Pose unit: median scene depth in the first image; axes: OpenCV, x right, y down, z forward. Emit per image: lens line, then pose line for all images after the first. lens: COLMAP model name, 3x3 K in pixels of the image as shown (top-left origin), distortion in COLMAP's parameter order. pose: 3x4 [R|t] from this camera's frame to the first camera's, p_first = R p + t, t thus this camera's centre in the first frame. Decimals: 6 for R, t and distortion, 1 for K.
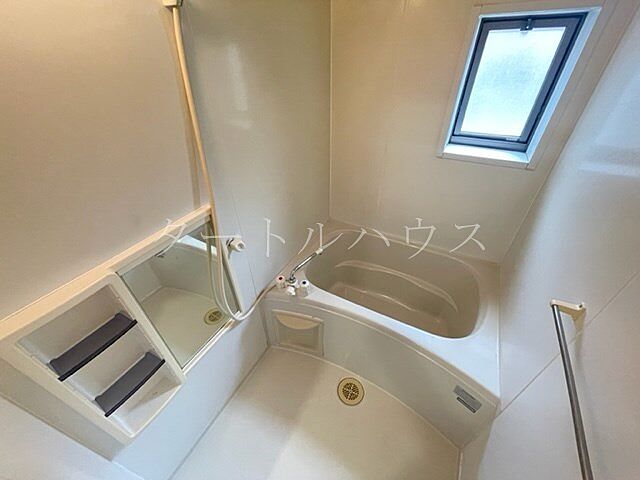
lens RADIAL K [[259.4, 0, 319.5], [0, 259.4, 240.5], [0, 0, 1]] dist [0.001892, 0.000243]
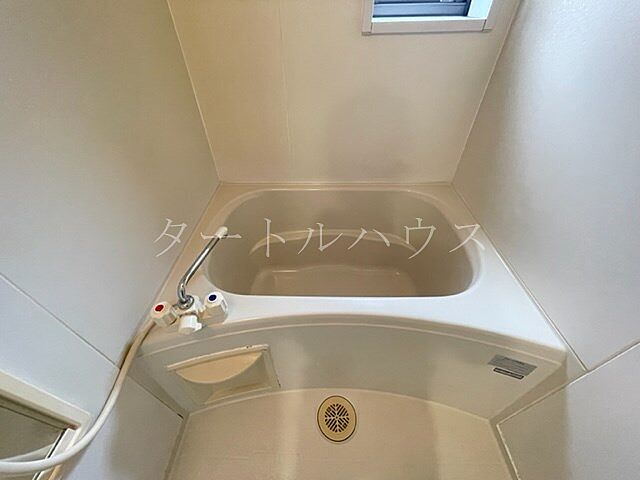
lens RADIAL K [[259.4, 0, 319.2], [0, 259.4, 239.5], [0, 0, 1]] dist [0.001892, 0.000243]
pose [[0.878684, -0.308348, 0.364466, -0.024027], [0.276227, 0.951038, 0.138652, 0.038225], [-0.389374, -0.021156, 0.920837, 0.433357]]
